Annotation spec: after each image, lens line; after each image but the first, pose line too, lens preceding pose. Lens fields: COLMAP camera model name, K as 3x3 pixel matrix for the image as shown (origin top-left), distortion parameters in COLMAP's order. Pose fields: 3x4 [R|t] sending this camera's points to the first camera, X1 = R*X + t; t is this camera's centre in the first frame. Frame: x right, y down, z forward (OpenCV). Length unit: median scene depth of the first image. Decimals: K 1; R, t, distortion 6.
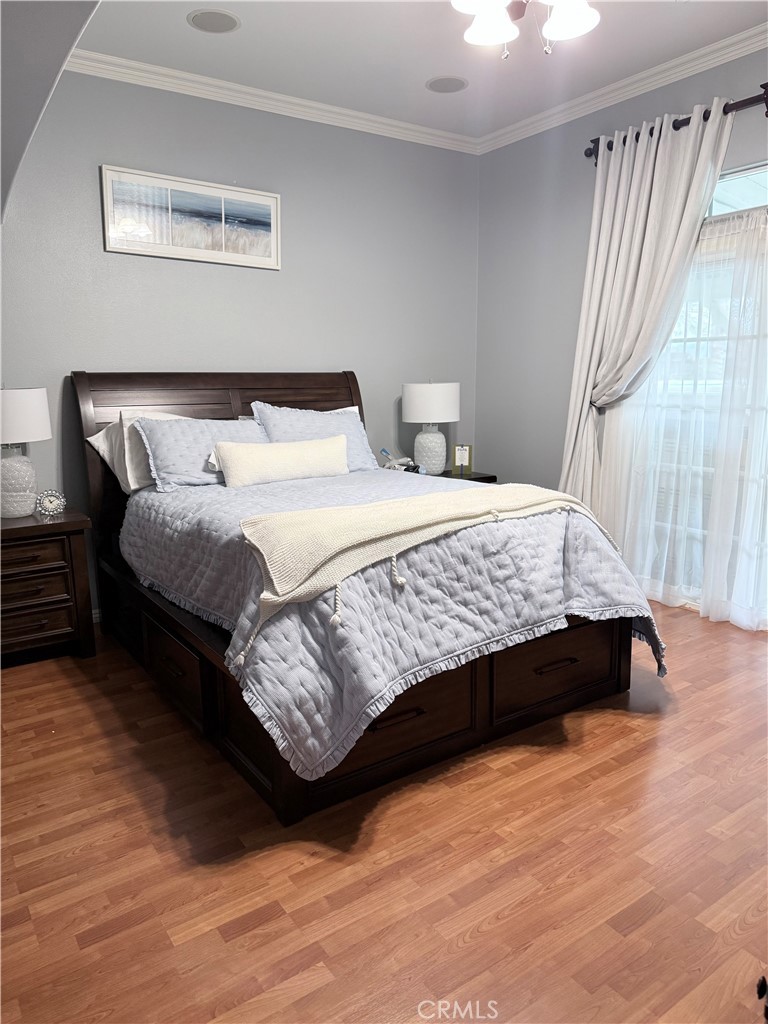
lens RADIAL K [[714.6, 0, 386.9], [0, 714.6, 510.8], [0, 0, 1]] dist [0.133655, -0.238441]
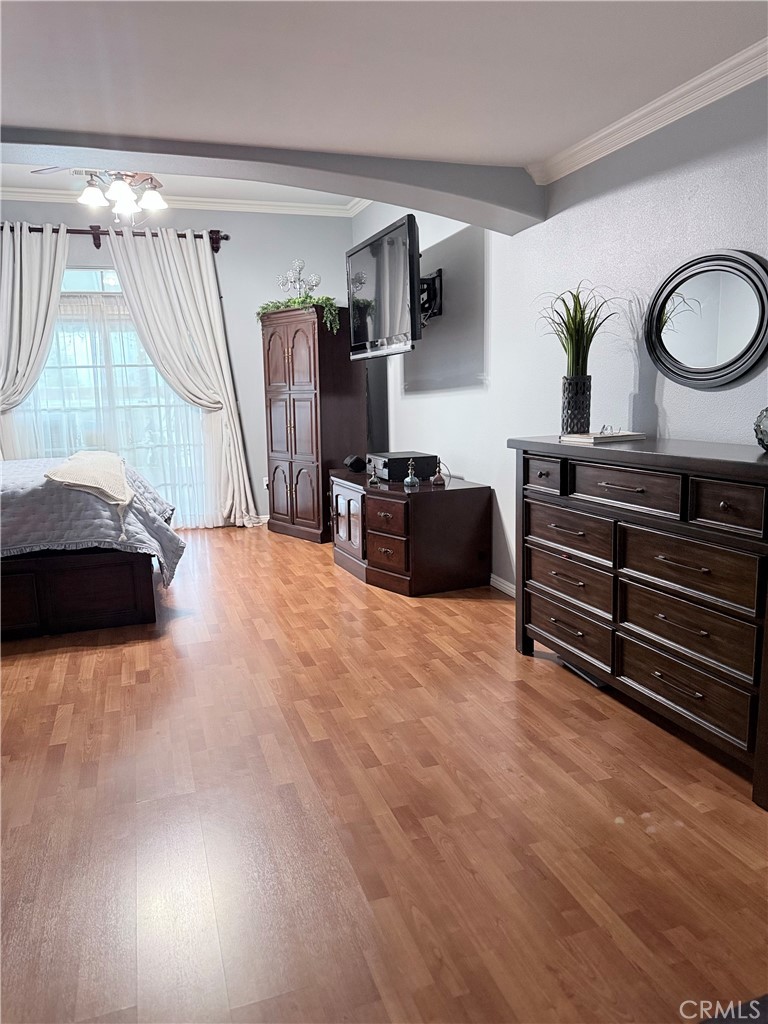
lens RADIAL K [[707.2, 0, 389.0], [0, 707.2, 517.8], [0, 0, 1]] dist [0.163395, -0.345439]
pose [[0.268751, -0.165207, 0.948936, -1.435321], [0.199603, 0.973348, 0.112926, 0.074963], [-0.942301, 0.159062, 0.294564, -0.123400]]
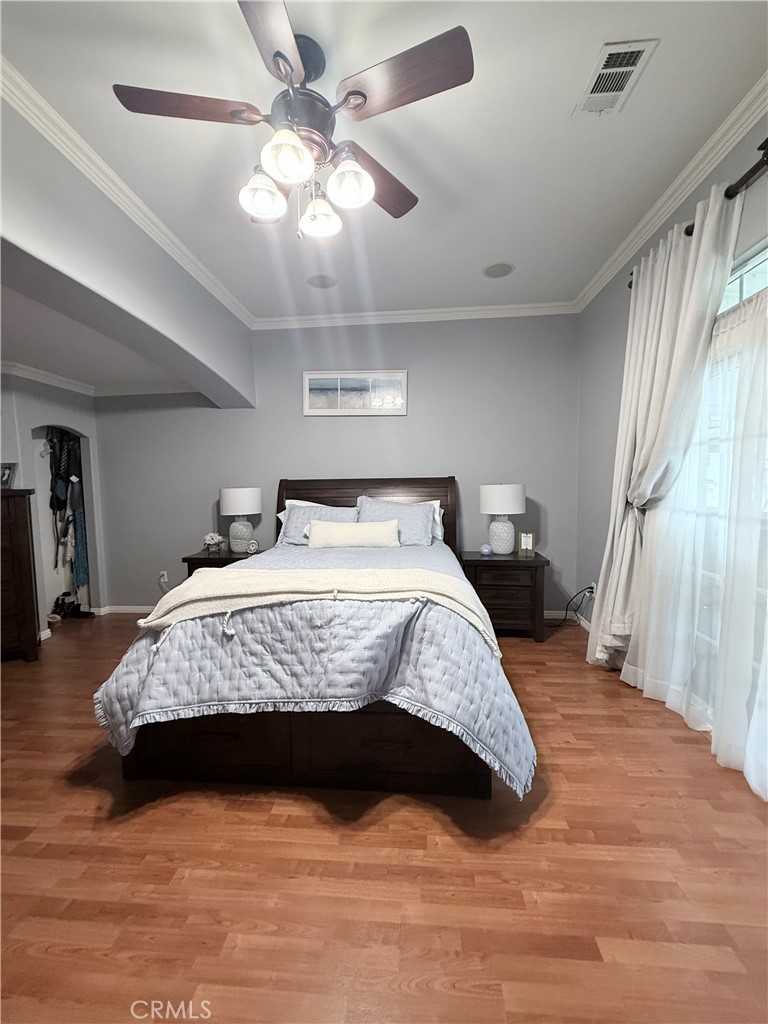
lens RADIAL K [[404.9, 0, 383.3], [0, 404.9, 509.2], [0, 0, 1]] dist [-0.000485, -0.000154]
pose [[0.766831, 0.041123, -0.640530, 0.666758], [-0.112778, 0.991052, -0.071389, -0.100265], [0.631863, 0.126981, 0.764607, 0.538677]]
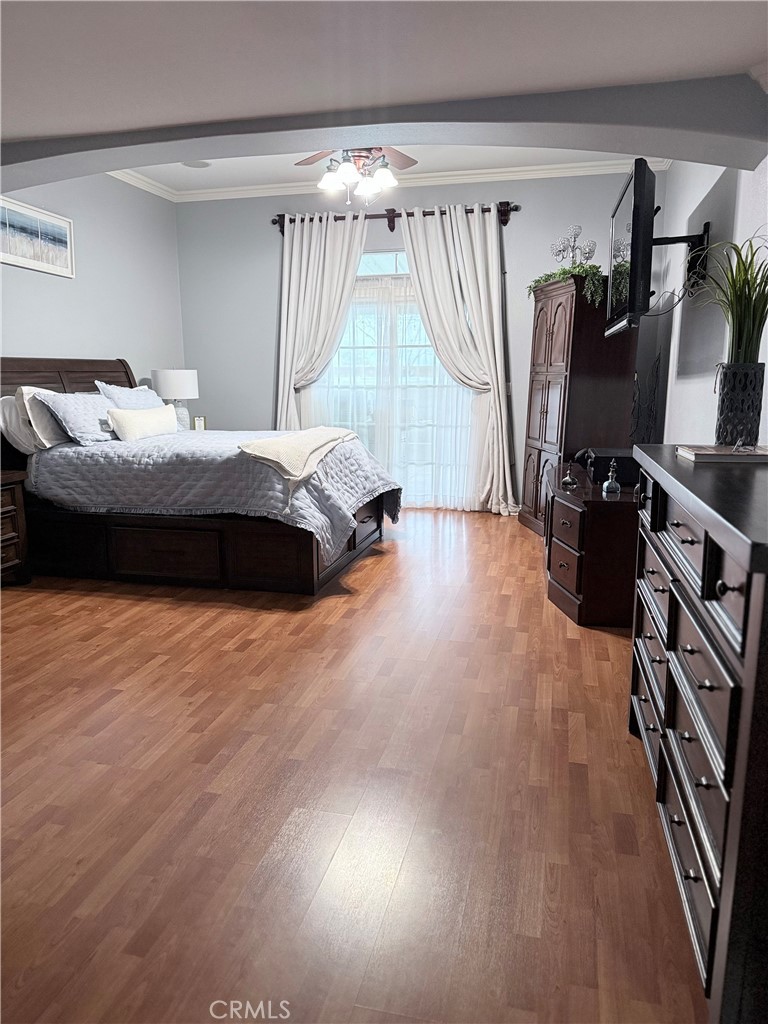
lens RADIAL K [[709.7, 0, 386.5], [0, 709.7, 510.1], [0, 0, 1]] dist [0.175484, -0.359076]
pose [[0.750196, -0.114179, 0.651283, -1.029485], [0.115188, 0.992484, 0.041313, 0.131836], [-0.651105, 0.044027, 0.757709, -0.487855]]
